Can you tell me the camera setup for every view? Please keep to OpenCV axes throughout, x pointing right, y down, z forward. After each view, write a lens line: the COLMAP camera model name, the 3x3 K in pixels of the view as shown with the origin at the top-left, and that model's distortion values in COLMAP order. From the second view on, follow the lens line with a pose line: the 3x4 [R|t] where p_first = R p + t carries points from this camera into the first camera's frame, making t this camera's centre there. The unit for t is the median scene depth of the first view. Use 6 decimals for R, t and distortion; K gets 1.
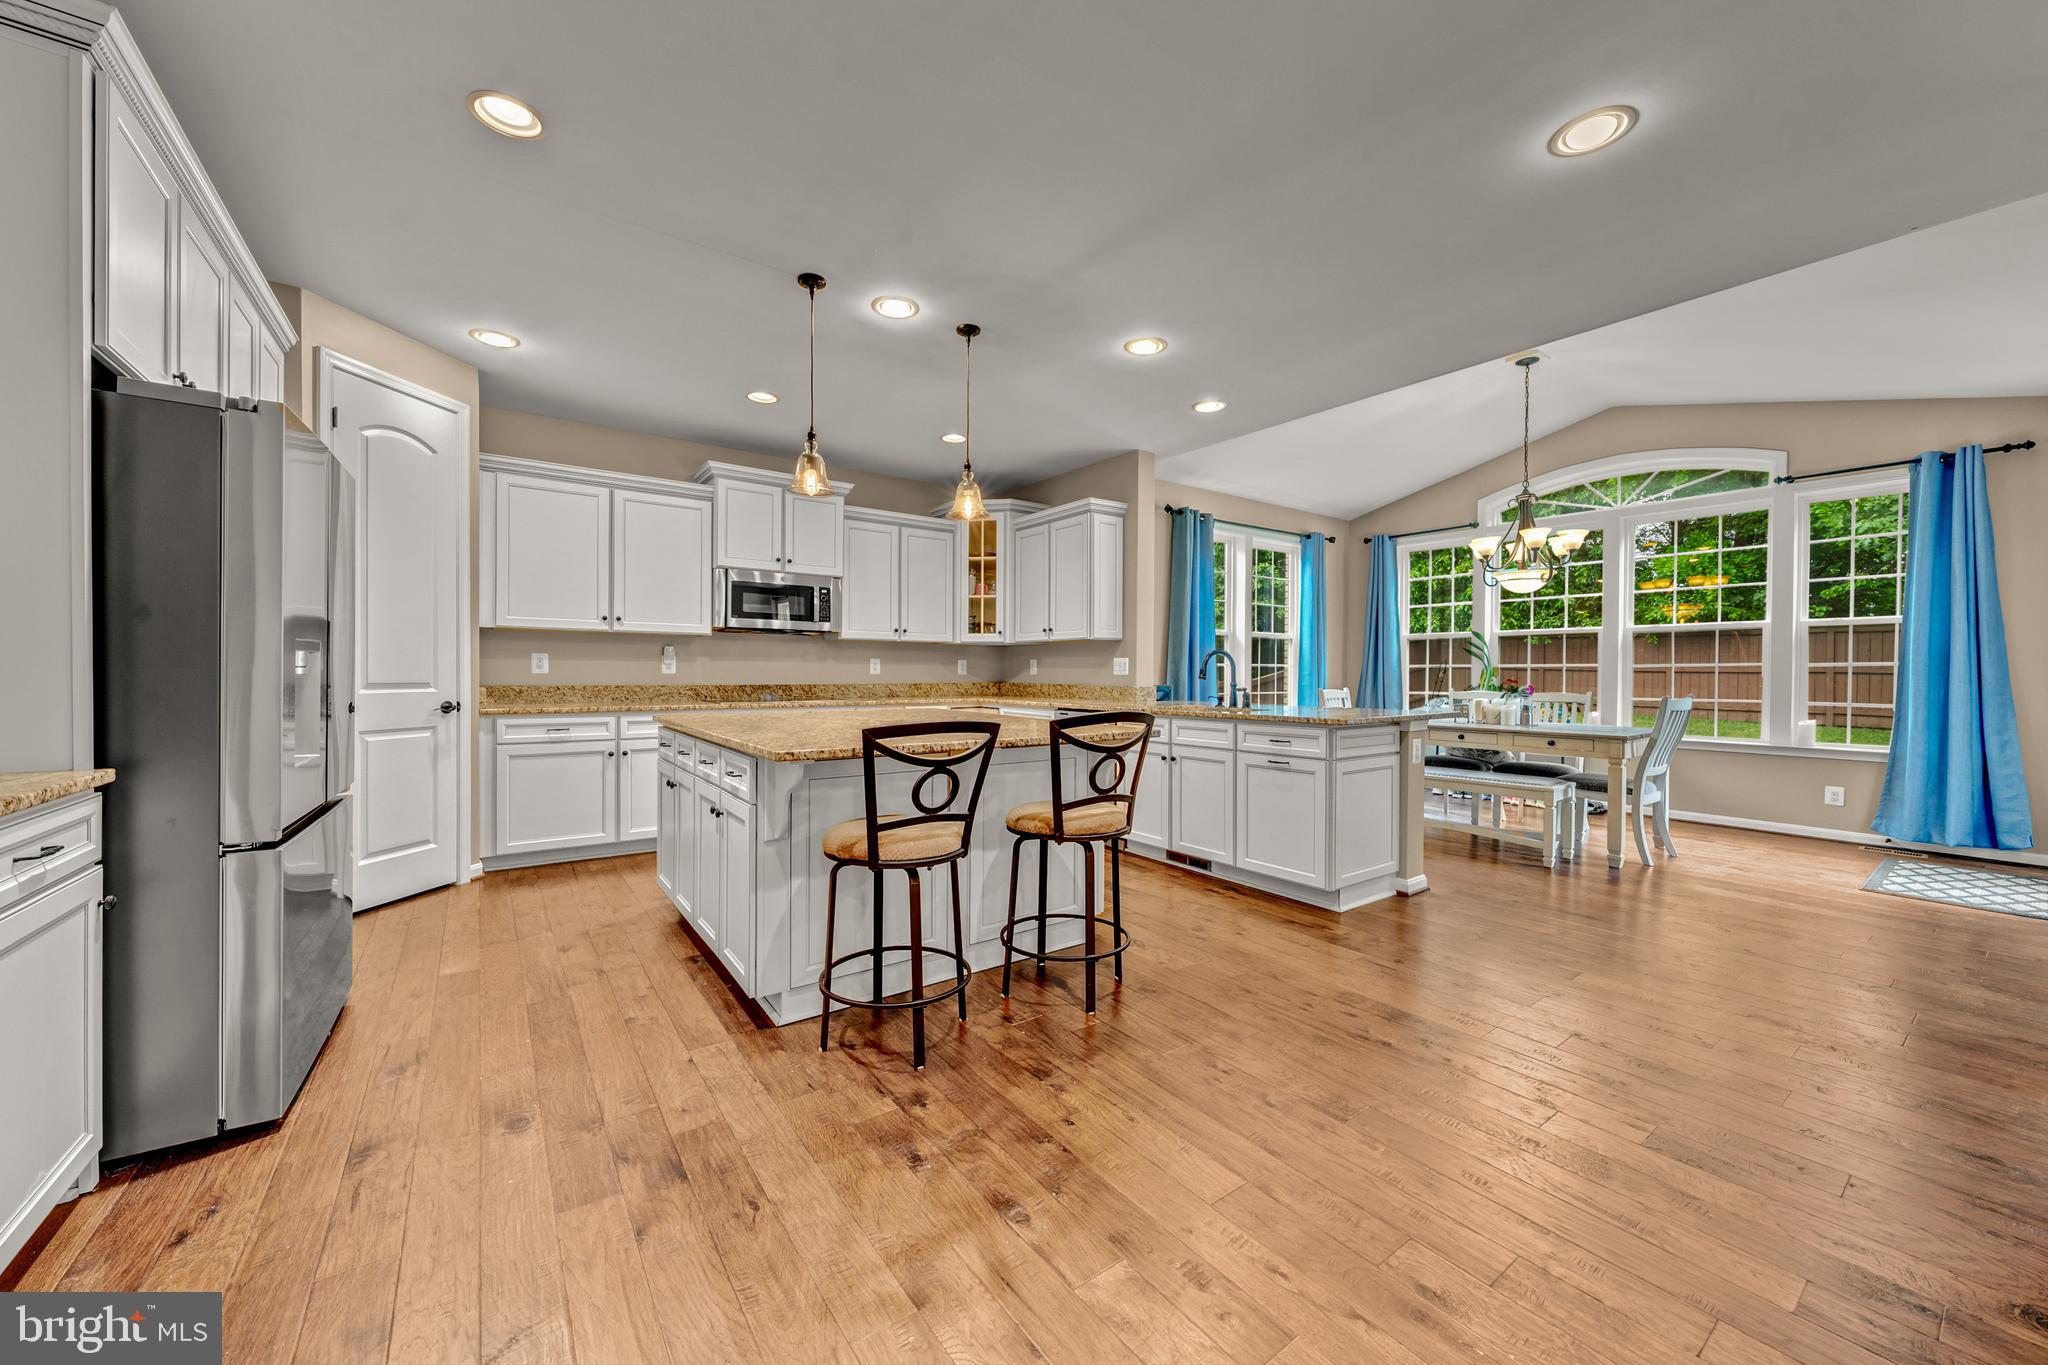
lens RADIAL K [[750.3, 0, 1014.2], [0, 750.3, 680.1], [0, 0, 1]] dist [-0.001766, 0.000258]
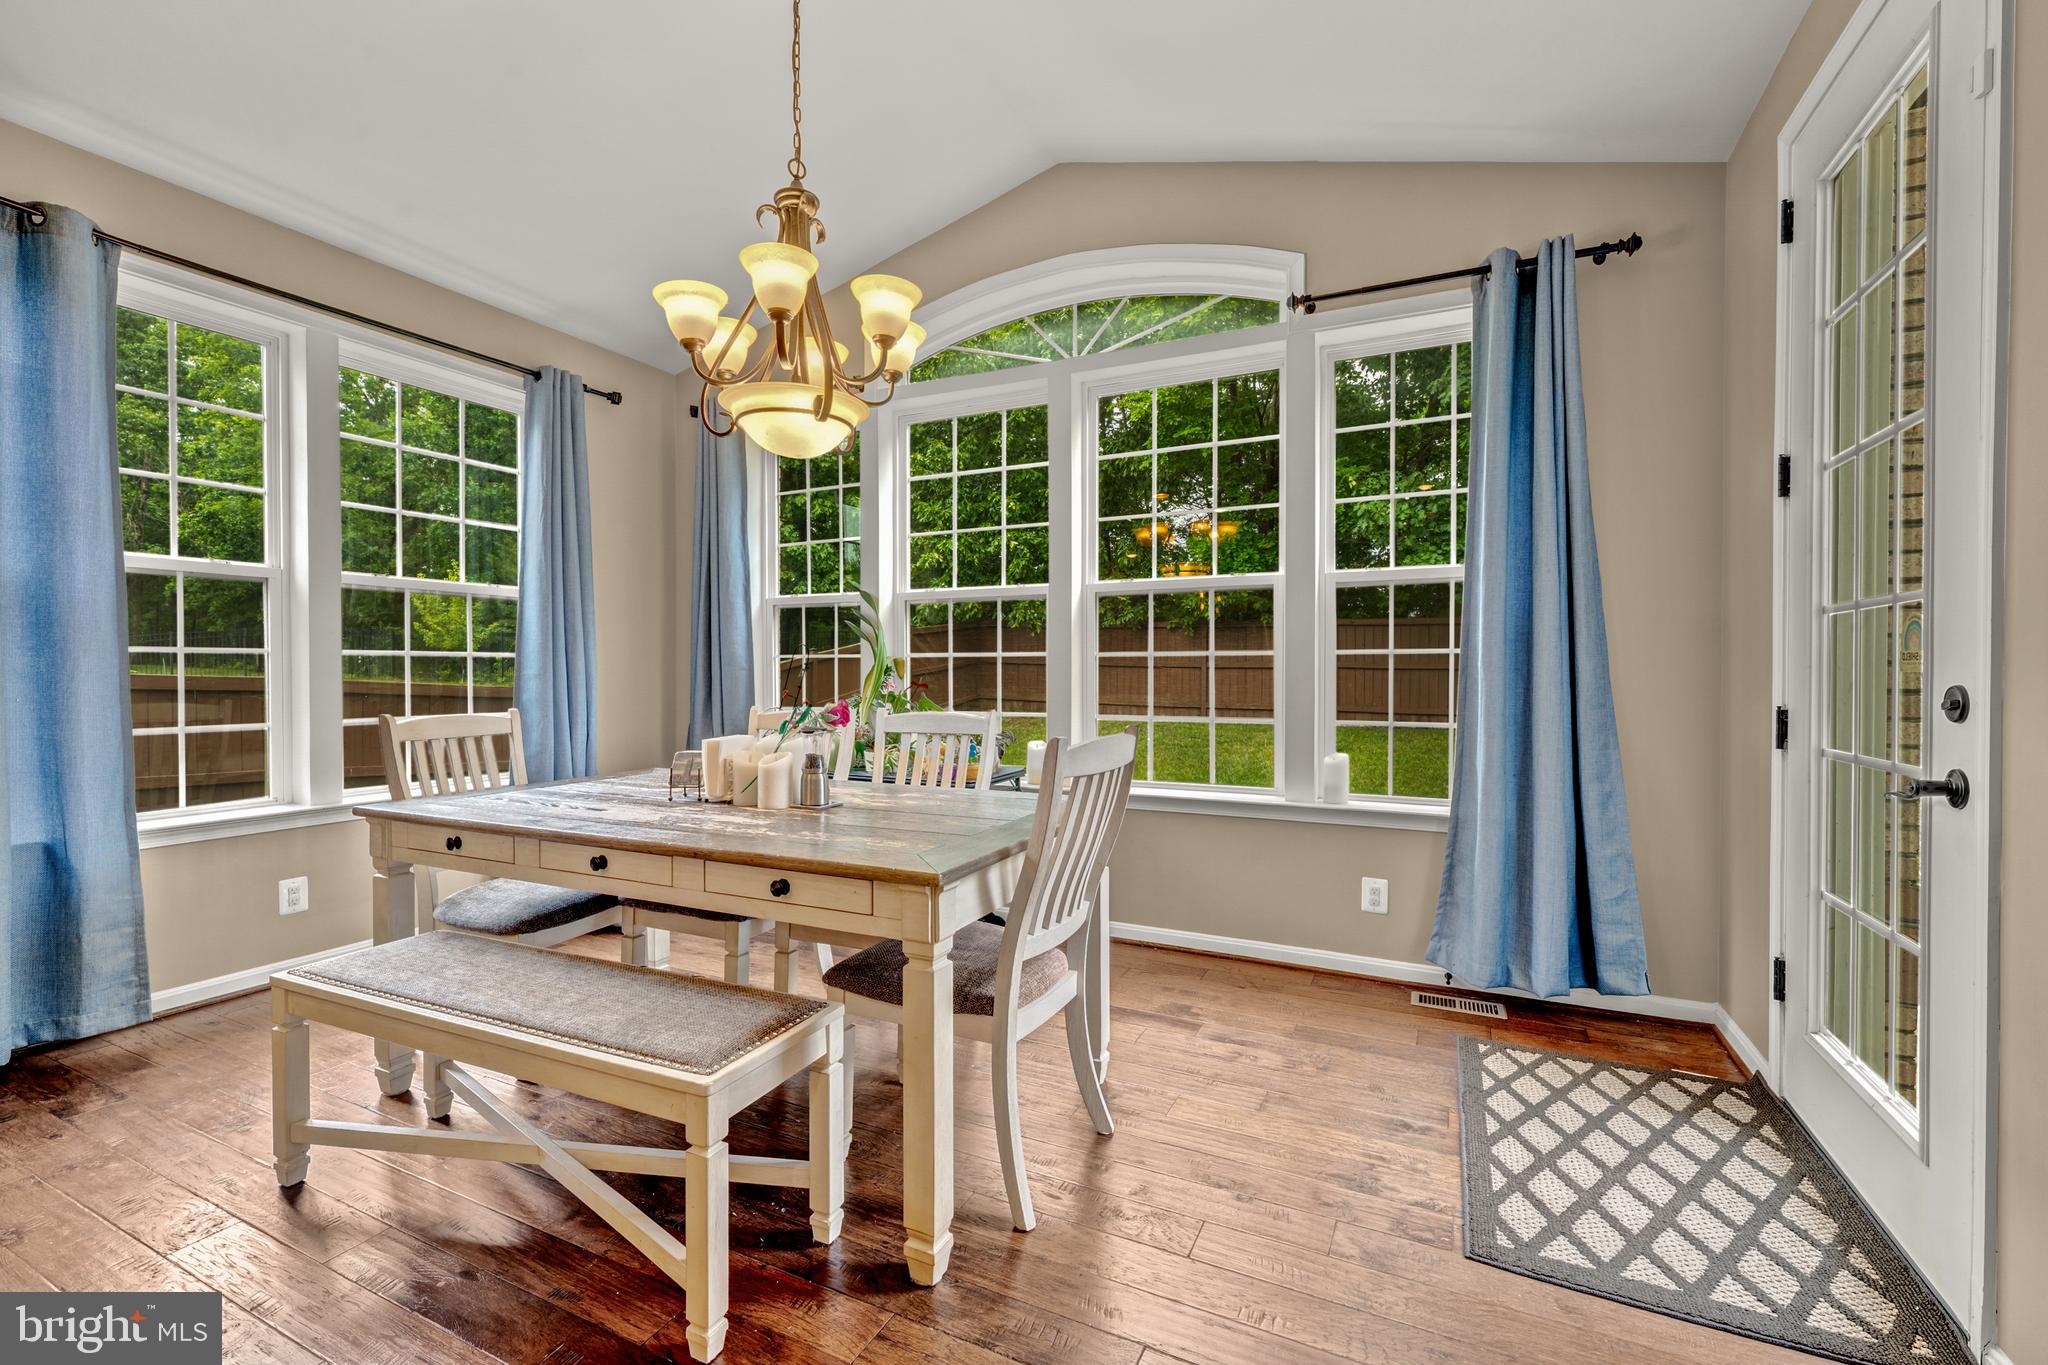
lens RADIAL K [[879.4, 0, 1016.7], [0, 879.4, 679.9], [0, 0, 1]] dist [-0.002672, -0.000264]
pose [[0.884644, -0.010509, 0.466148, 0.573315], [0.010473, 0.999942, 0.002669, -0.005149], [-0.466149, 0.002521, 0.884703, 0.559662]]
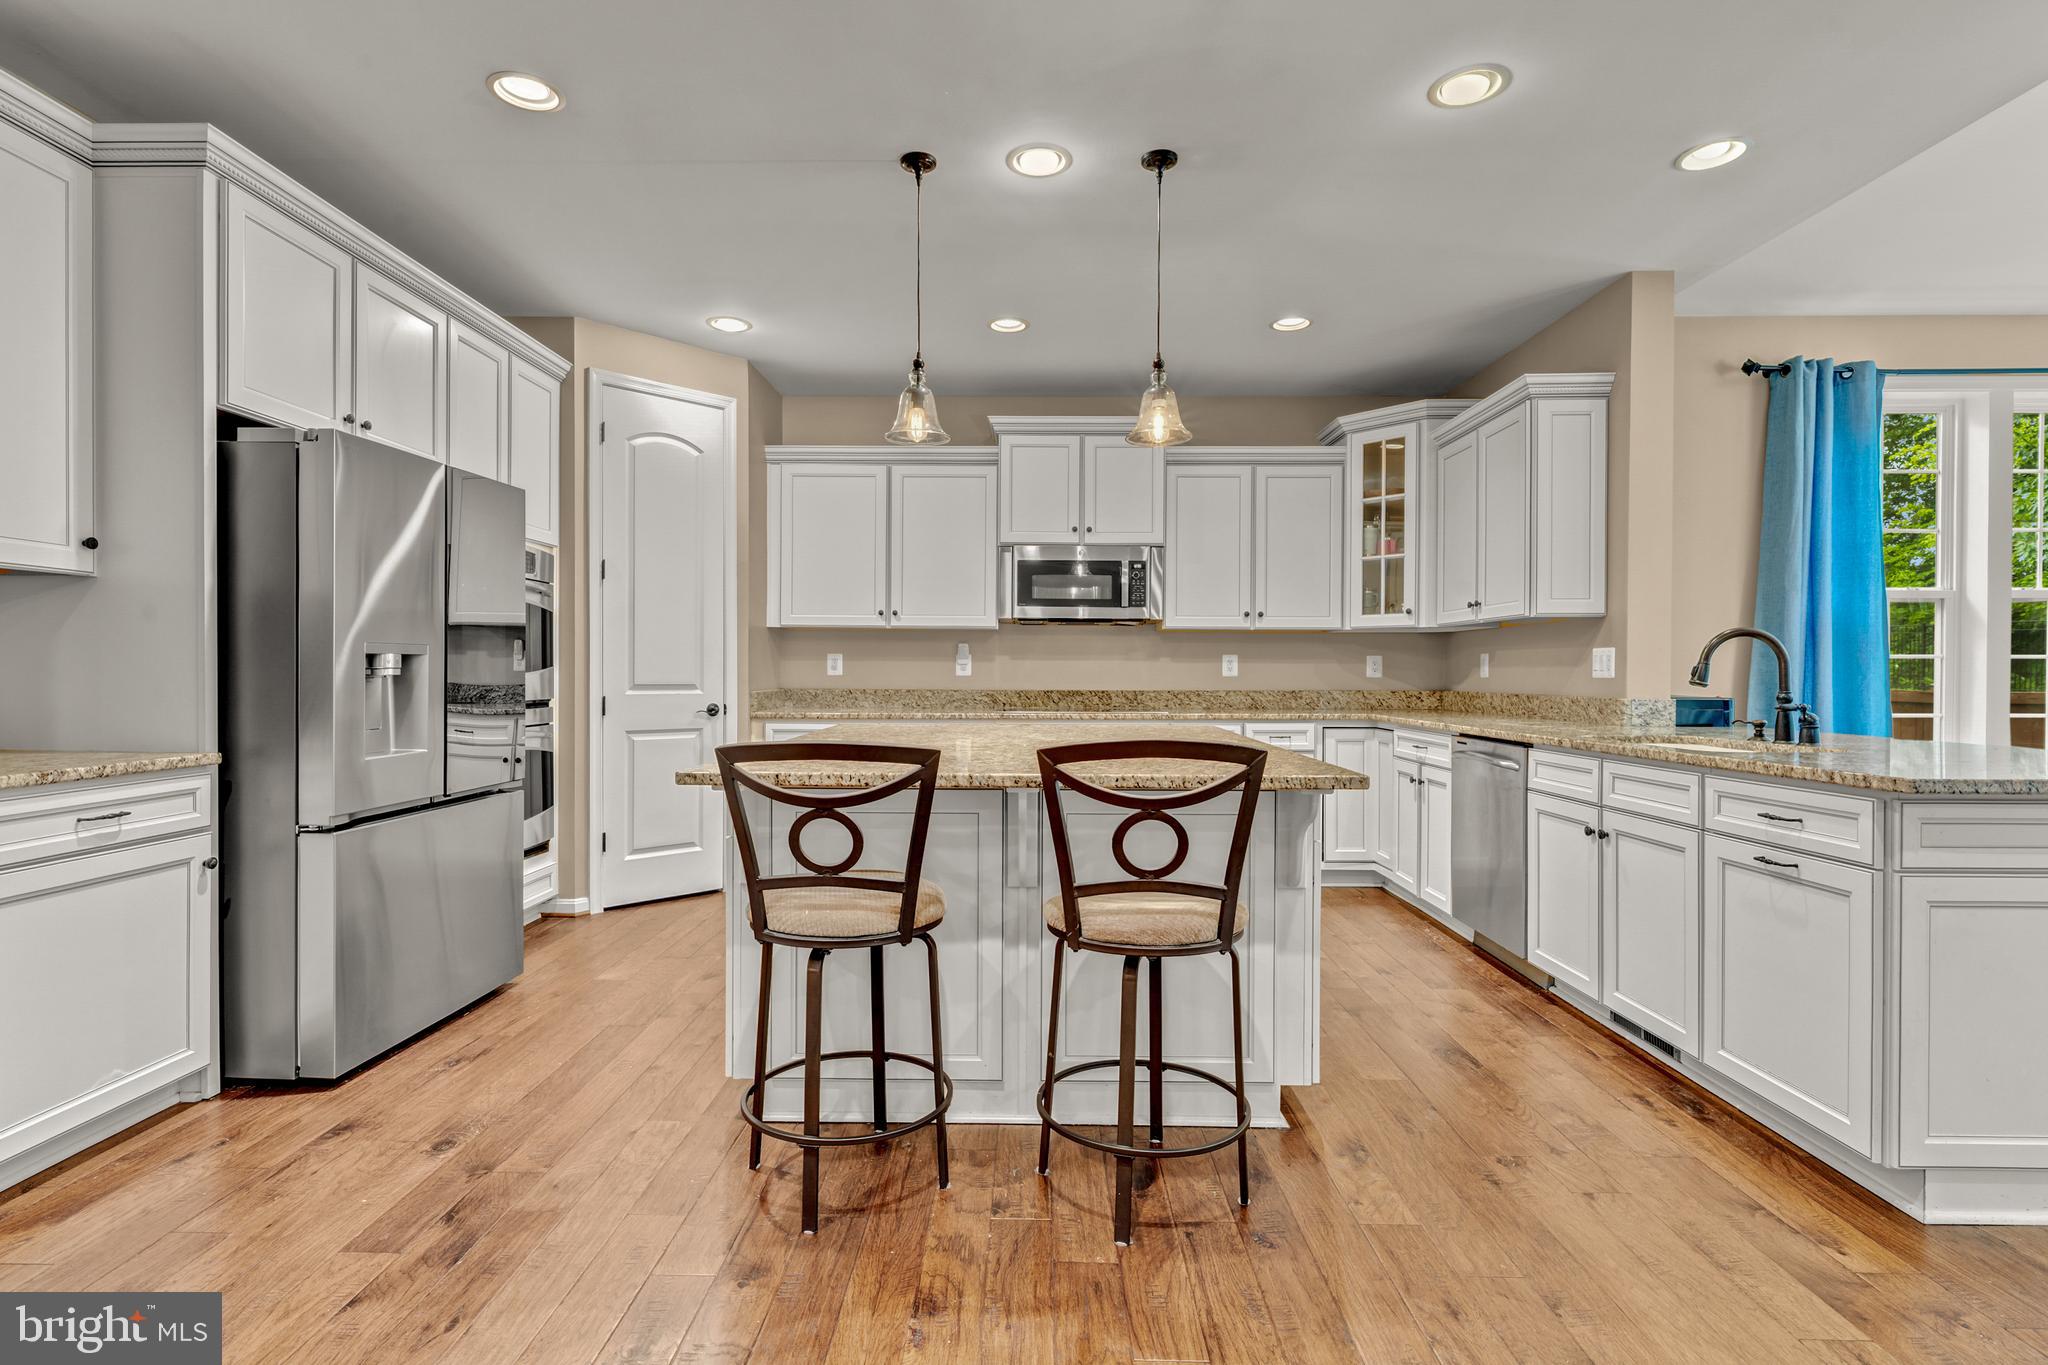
lens RADIAL K [[972.4, 0, 1017.0], [0, 972.4, 680.8], [0, 0, 1]] dist [0.003444, -0.000802]
pose [[0.803034, 0.003009, -0.595926, 0.242530], [-0.005642, 0.999981, -0.002554, -0.000422], [0.595907, 0.005413, 0.803036, 0.159343]]
